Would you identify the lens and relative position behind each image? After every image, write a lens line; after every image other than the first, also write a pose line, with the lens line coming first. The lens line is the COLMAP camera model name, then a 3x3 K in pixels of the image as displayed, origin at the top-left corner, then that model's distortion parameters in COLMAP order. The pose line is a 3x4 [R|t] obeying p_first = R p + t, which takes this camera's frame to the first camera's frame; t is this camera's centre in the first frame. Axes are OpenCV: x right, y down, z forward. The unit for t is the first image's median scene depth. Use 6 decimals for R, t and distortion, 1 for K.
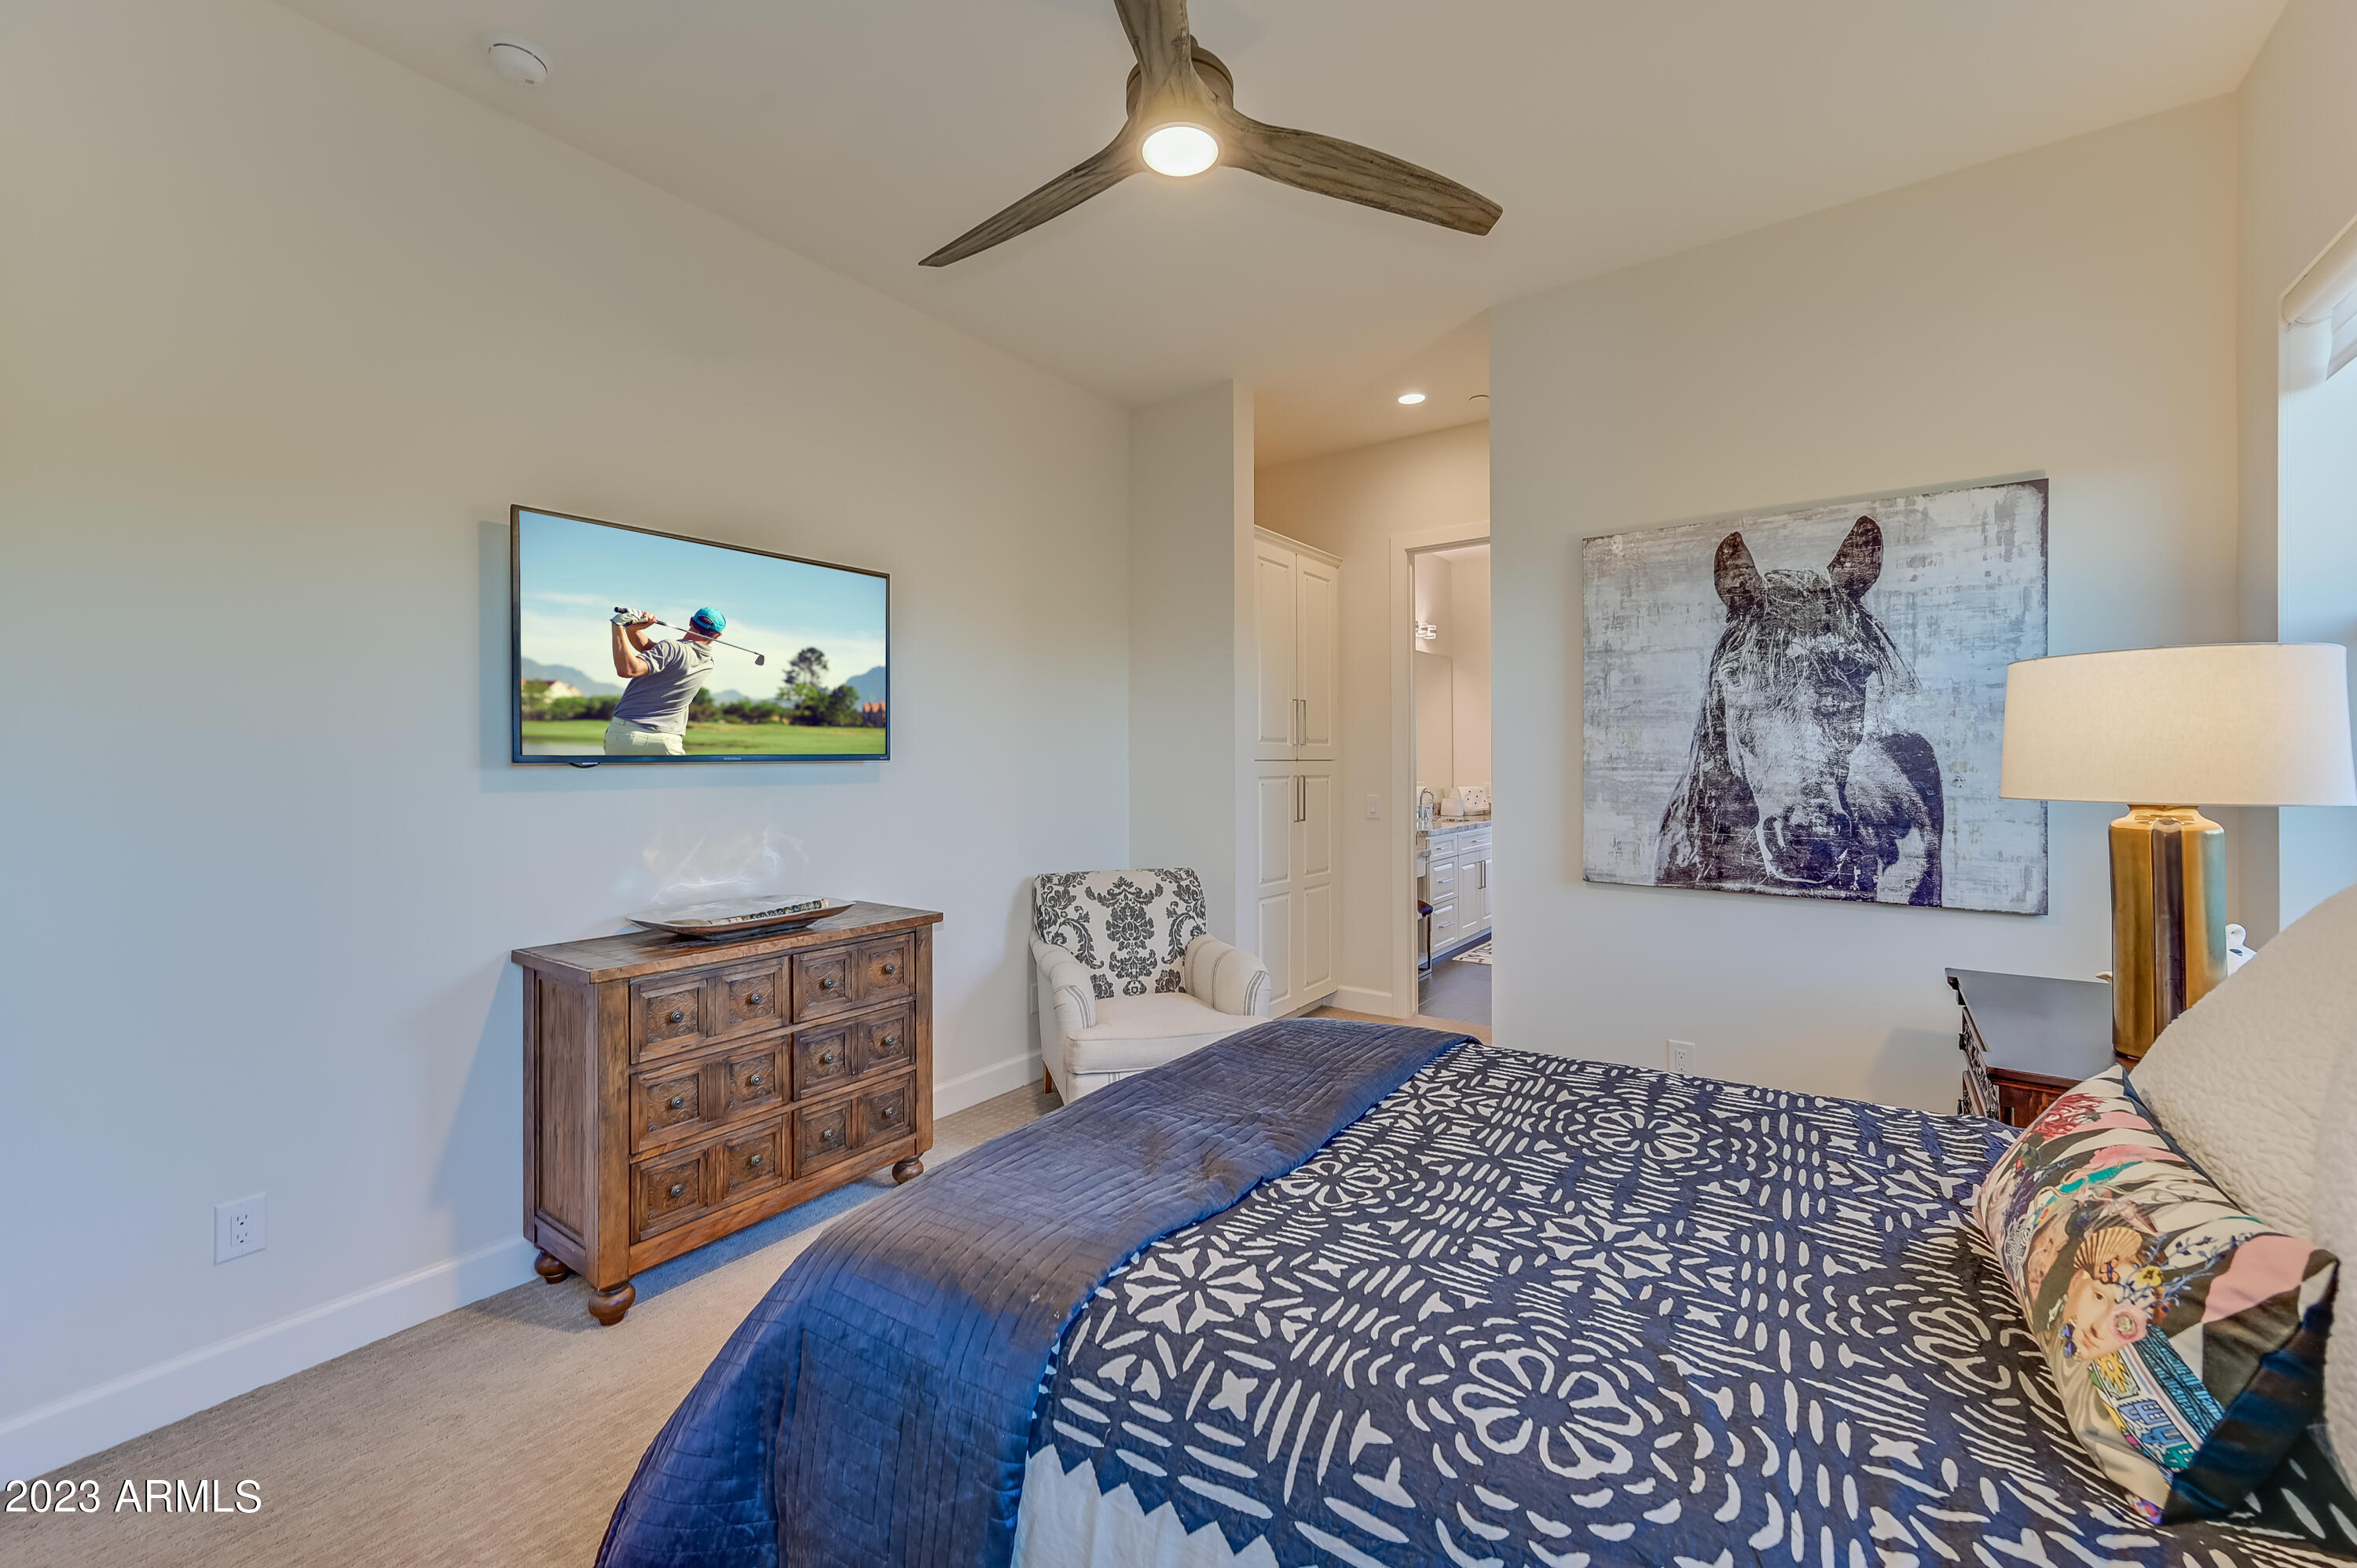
lens RADIAL K [[914.9, 0, 1150.1], [0, 914.9, 760.0], [0, 0, 1]] dist [0.011021, -0.000396]
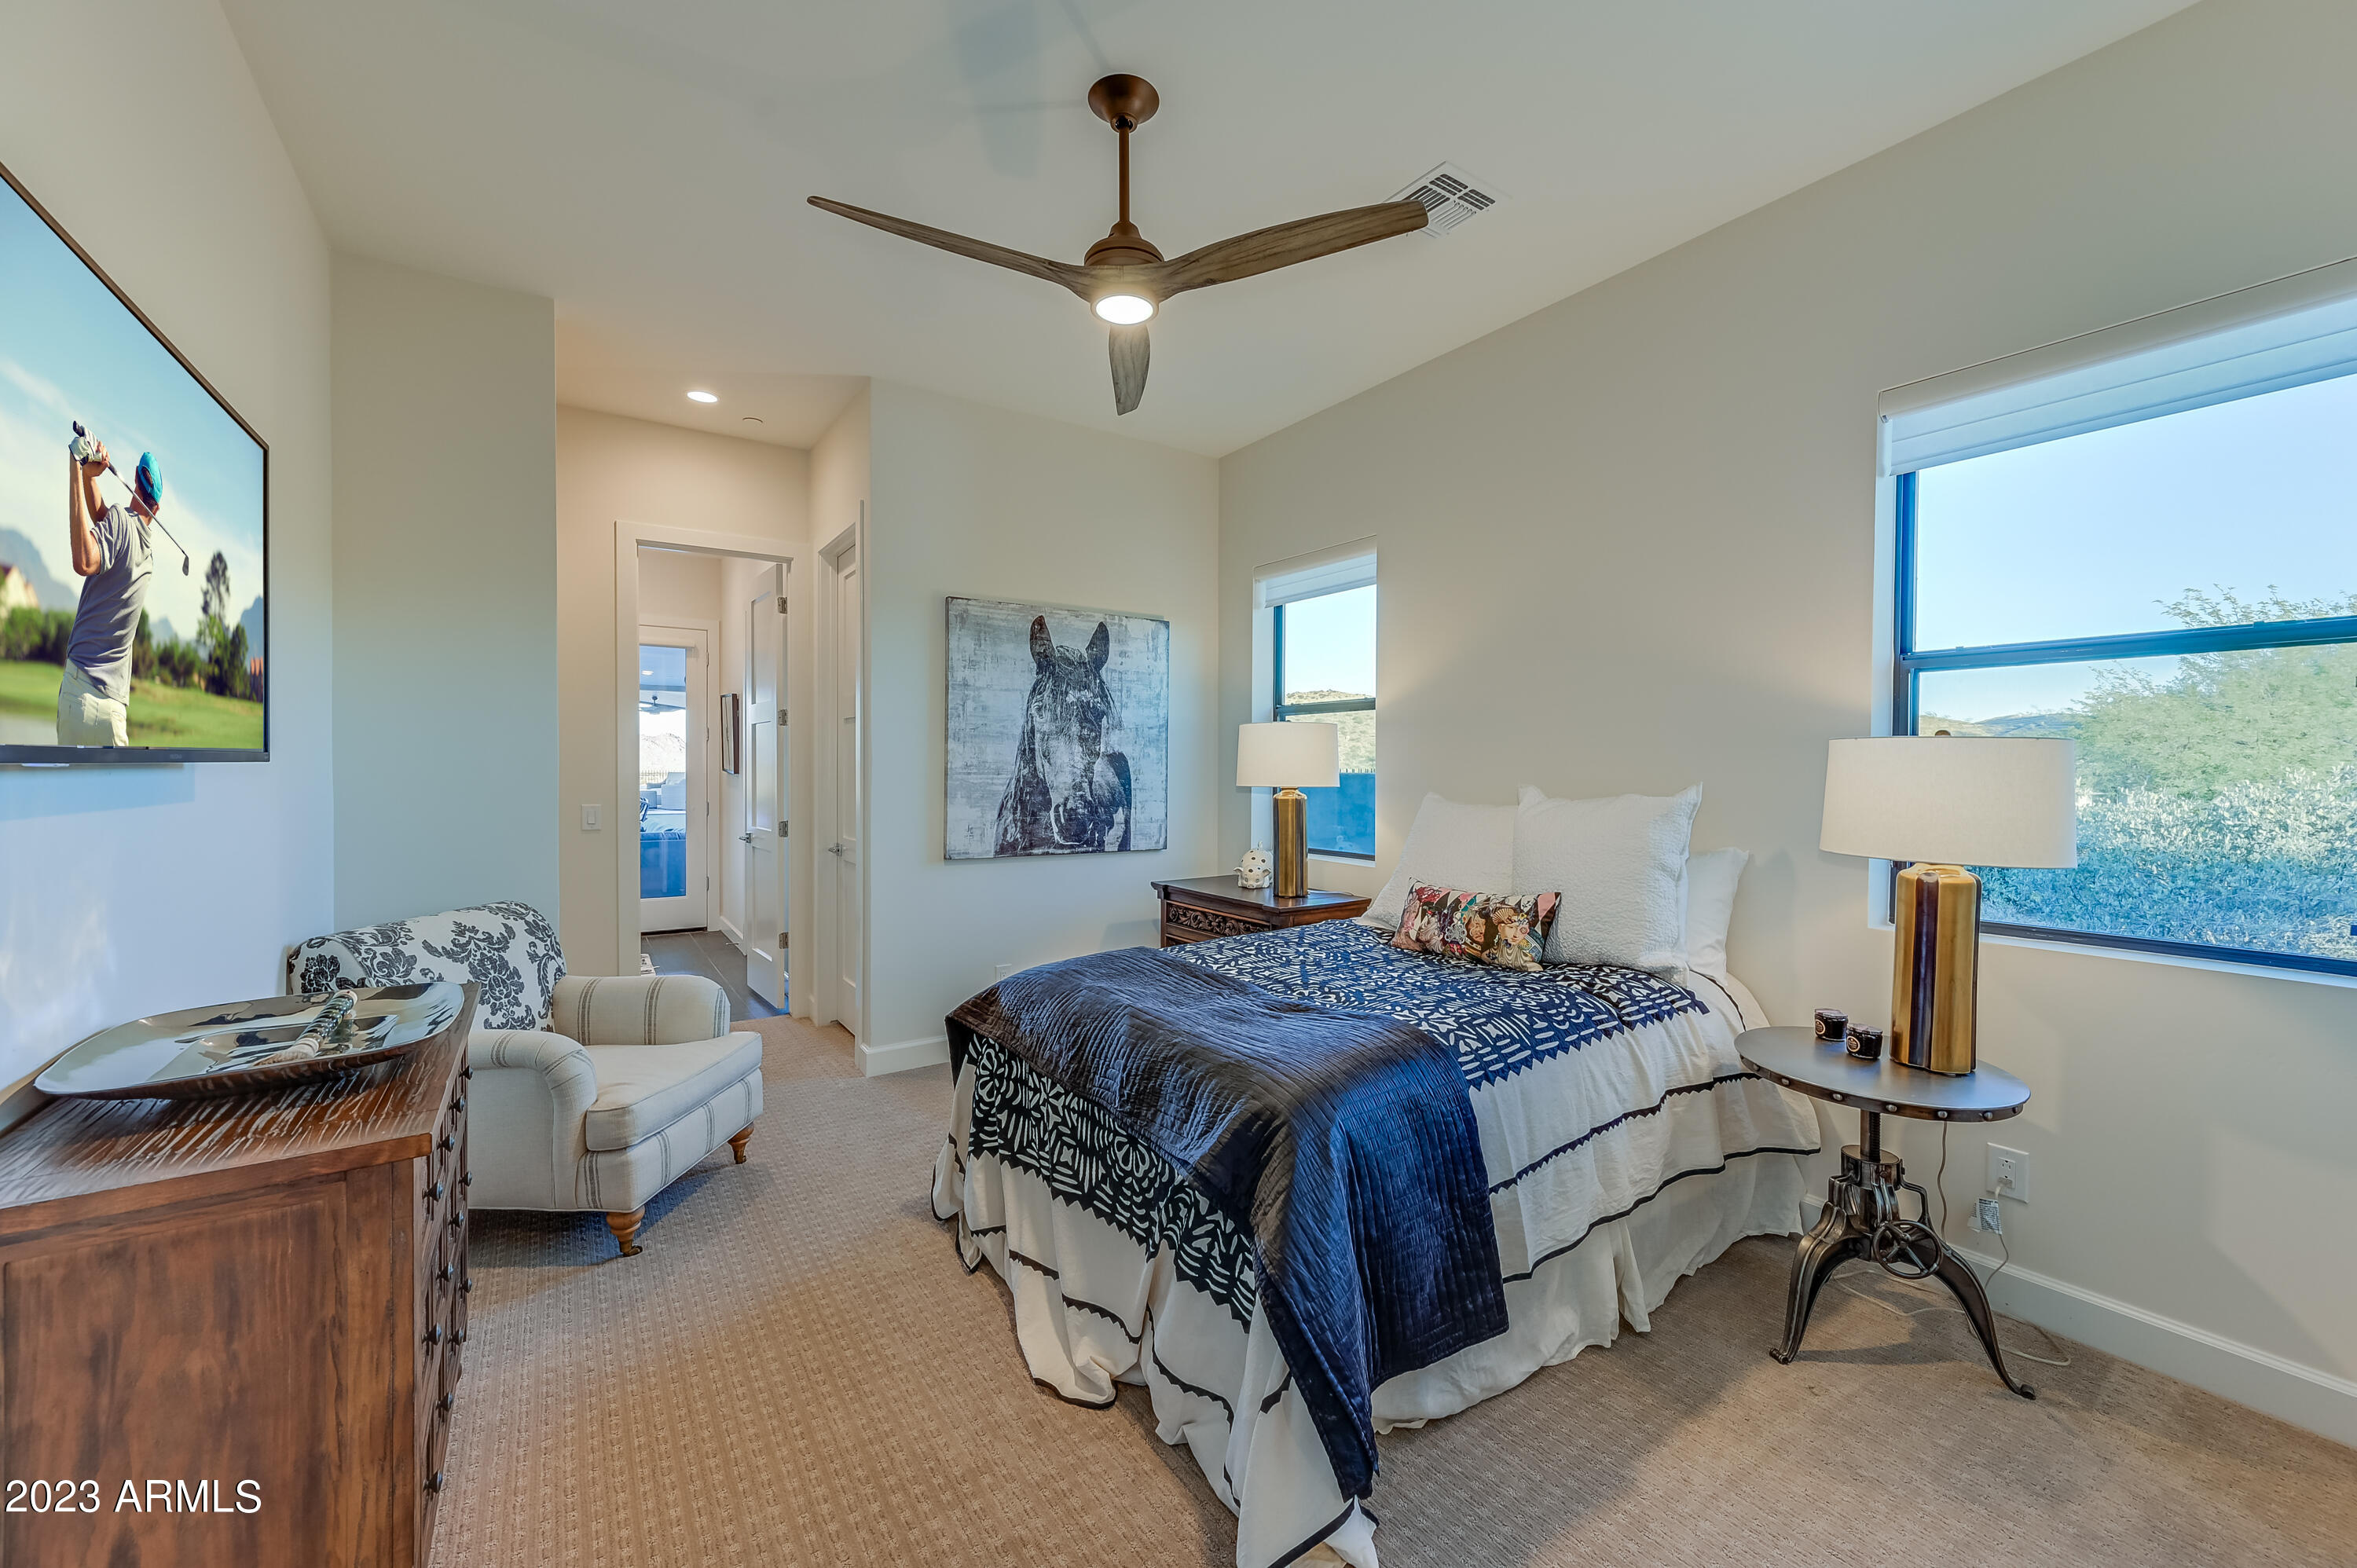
lens RADIAL K [[914.9, 0, 1182.9], [0, 914.9, 779.2], [0, 0, 1]] dist [0.011021, -0.000396]
pose [[0.347077, -0.005909, 0.937818, -0.709053], [-0.006432, 0.999942, 0.008680, 0.004941], [-0.937814, -0.009045, 0.347019, 0.271129]]
